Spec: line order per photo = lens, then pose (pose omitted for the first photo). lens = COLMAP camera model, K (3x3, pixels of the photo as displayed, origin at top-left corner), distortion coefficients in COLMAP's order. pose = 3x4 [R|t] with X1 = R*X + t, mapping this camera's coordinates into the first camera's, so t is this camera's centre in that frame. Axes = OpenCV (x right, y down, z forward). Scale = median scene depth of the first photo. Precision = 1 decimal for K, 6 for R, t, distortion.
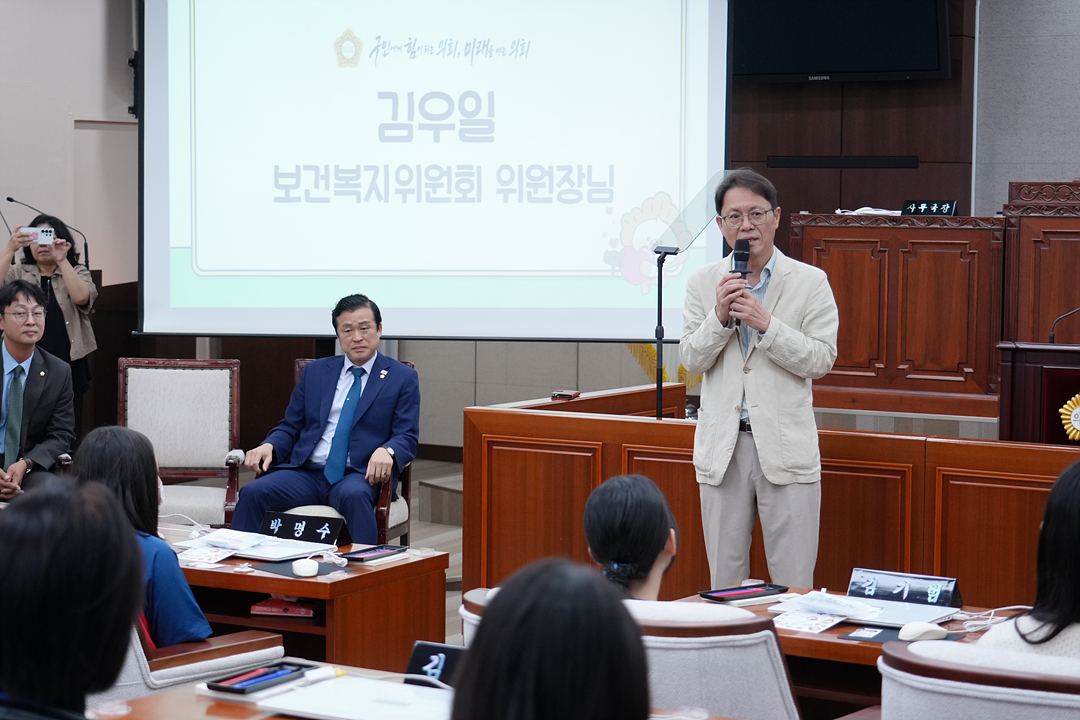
lens RADIAL K [[2391.2, 0, 537.6], [0, 2391.2, 360.6], [0, 0, 1]] dist [-0.007300, 0.000000]
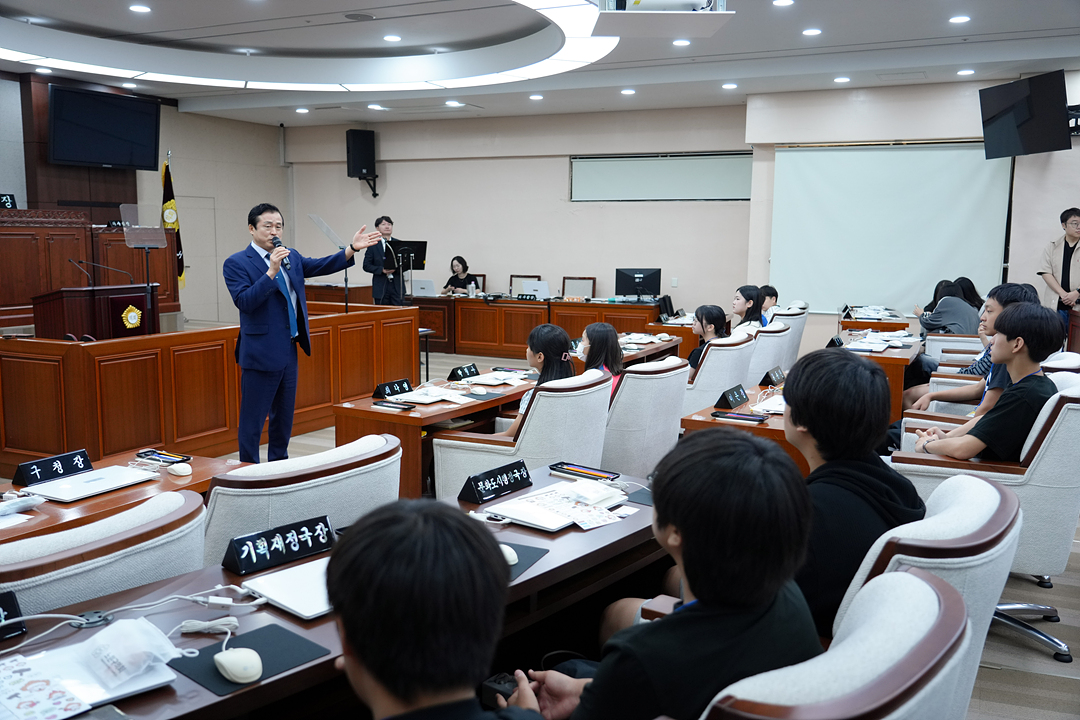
lens RADIAL K [[949.0, 0, 540.1], [0, 949.0, 363.8], [0, 0, 1]] dist [-0.007959, 0.013694]
pose [[-0.094232, -0.148589, 0.984399, -0.597067], [0.054454, 0.986549, 0.154127, -0.042940], [-0.994060, 0.068128, -0.084873, 0.616182]]
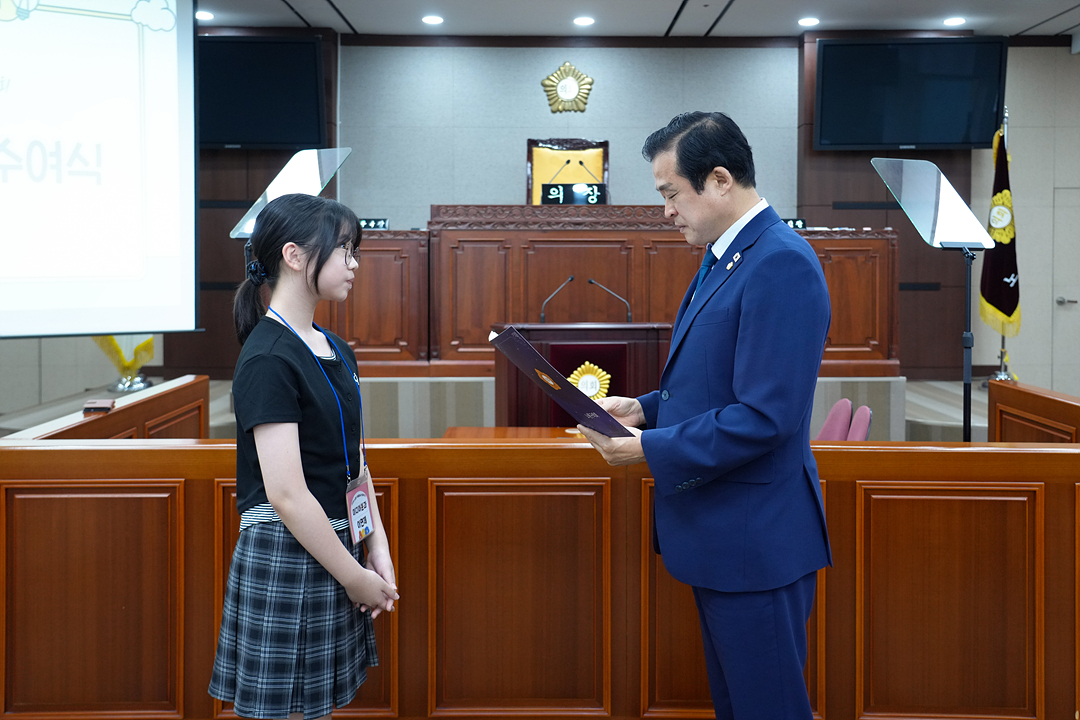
lens RADIAL K [[920.5, 0, 555.2], [0, 920.5, 284.6], [0, 0, 1]] dist [0.040151, -0.005142]
pose [[0.847432, -0.023224, 0.530396, -0.023942], [0.043400, 0.998729, -0.025611, -0.012988], [-0.529127, 0.044723, 0.847363, 0.543952]]
